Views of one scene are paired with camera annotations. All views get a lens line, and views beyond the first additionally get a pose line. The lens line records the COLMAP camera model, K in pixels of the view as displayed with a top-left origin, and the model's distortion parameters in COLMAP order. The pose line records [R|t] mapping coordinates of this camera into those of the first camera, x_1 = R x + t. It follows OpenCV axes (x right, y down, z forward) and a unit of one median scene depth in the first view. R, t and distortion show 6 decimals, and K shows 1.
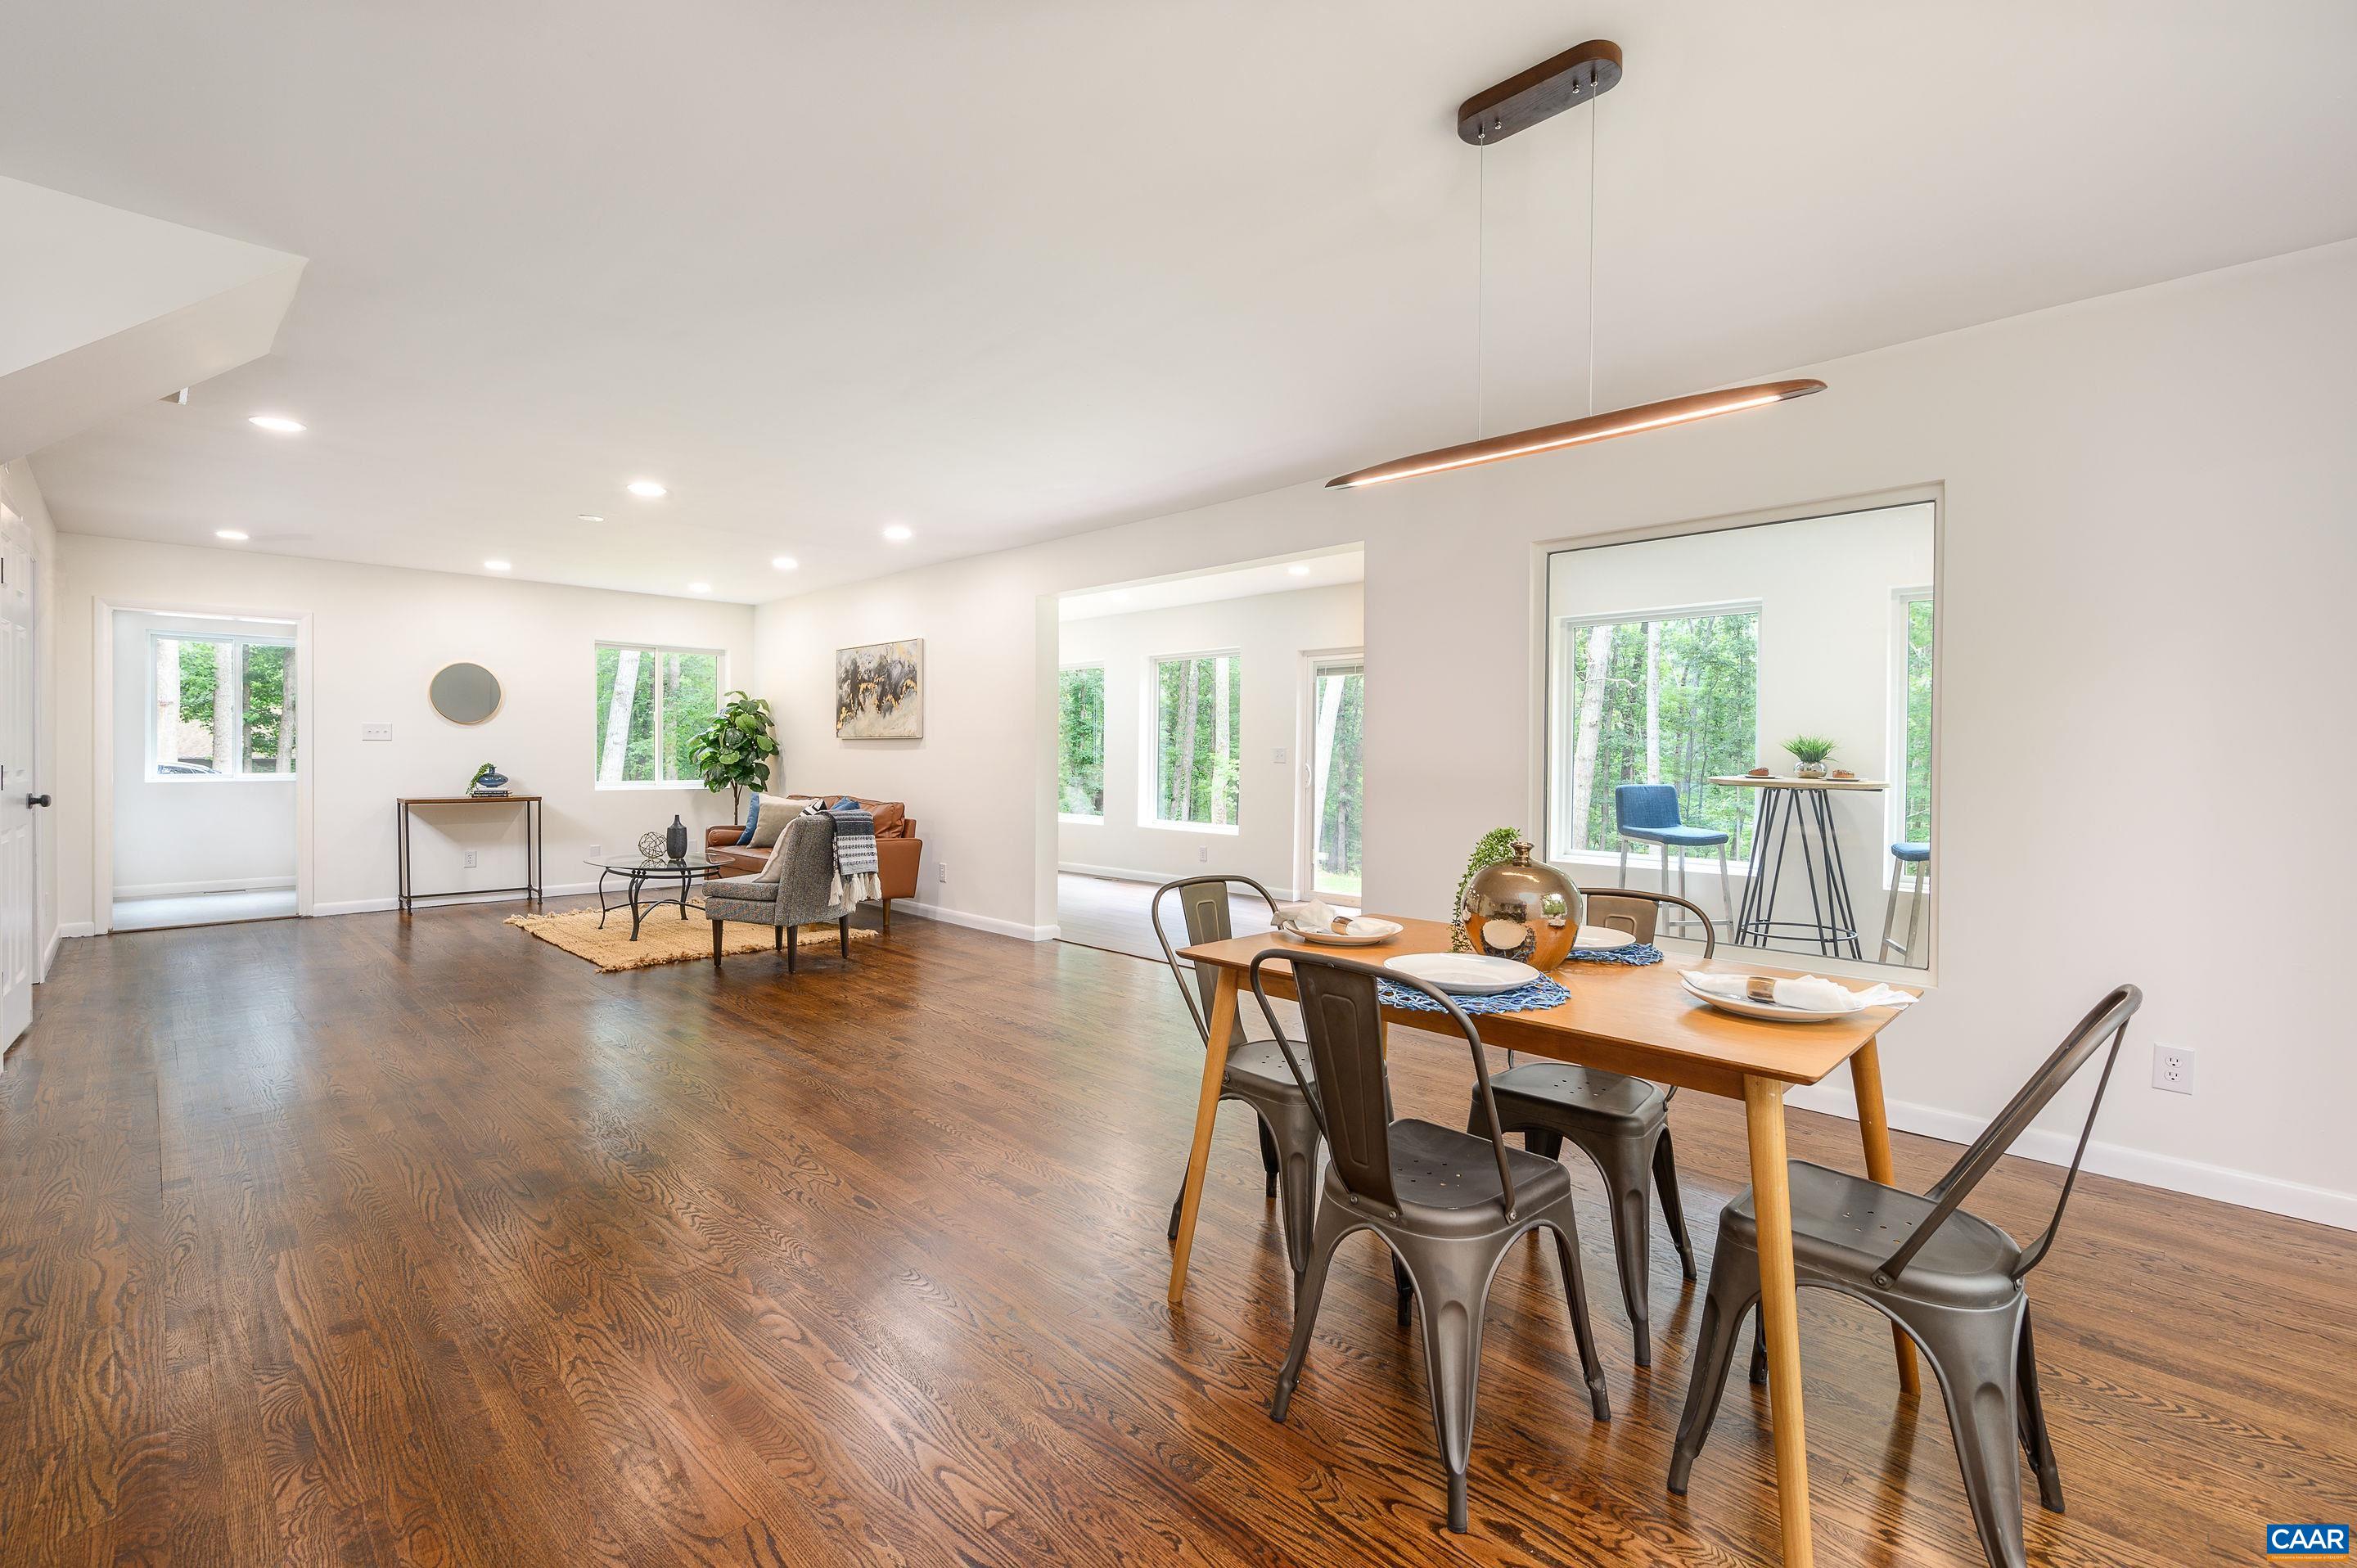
lens RADIAL K [[1033.2, 0, 1178.5], [0, 1033.2, 784.0], [0, 0, 1]] dist [-0.000298, -0.000026]
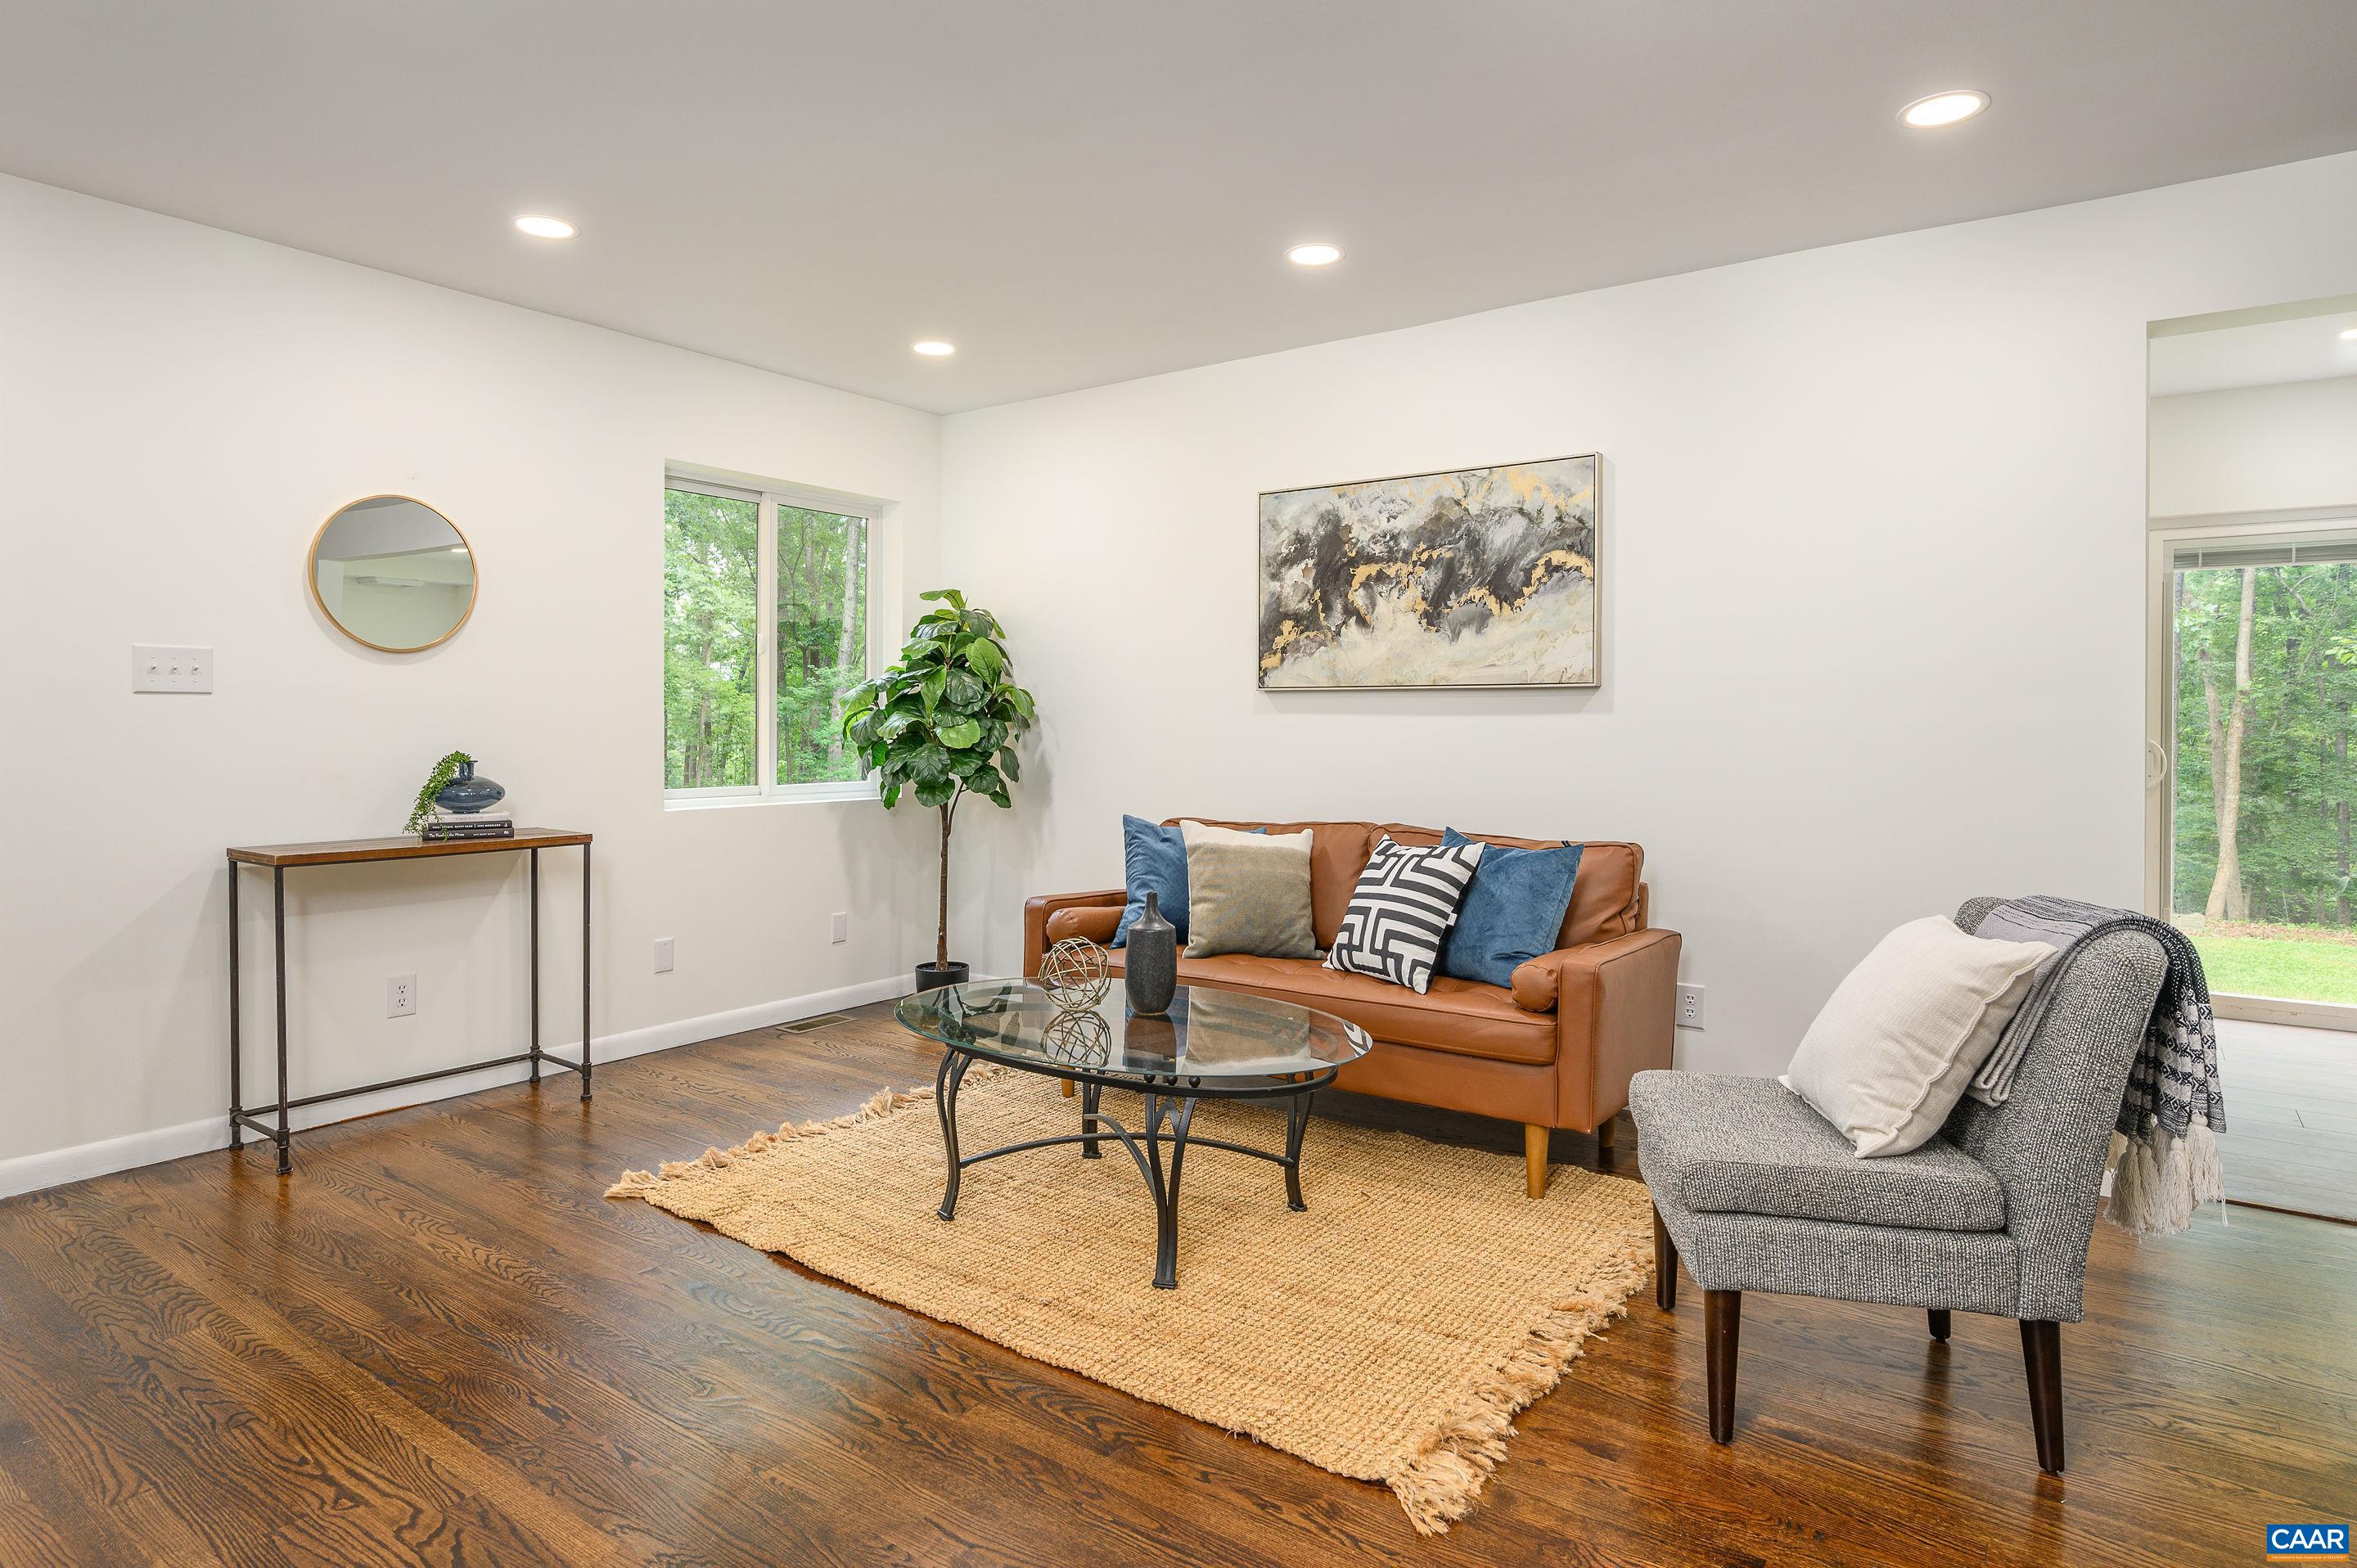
lens RADIAL K [[1302.4, 0, 1174.3], [0, 1302.4, 719.4], [0, 0, 1]] dist [-0.001452, -0.002422]
pose [[0.987619, -0.003538, 0.156830, -0.480846], [0.008435, 0.999497, -0.030569, -0.015225], [-0.156643, 0.031514, 0.987152, 0.472027]]
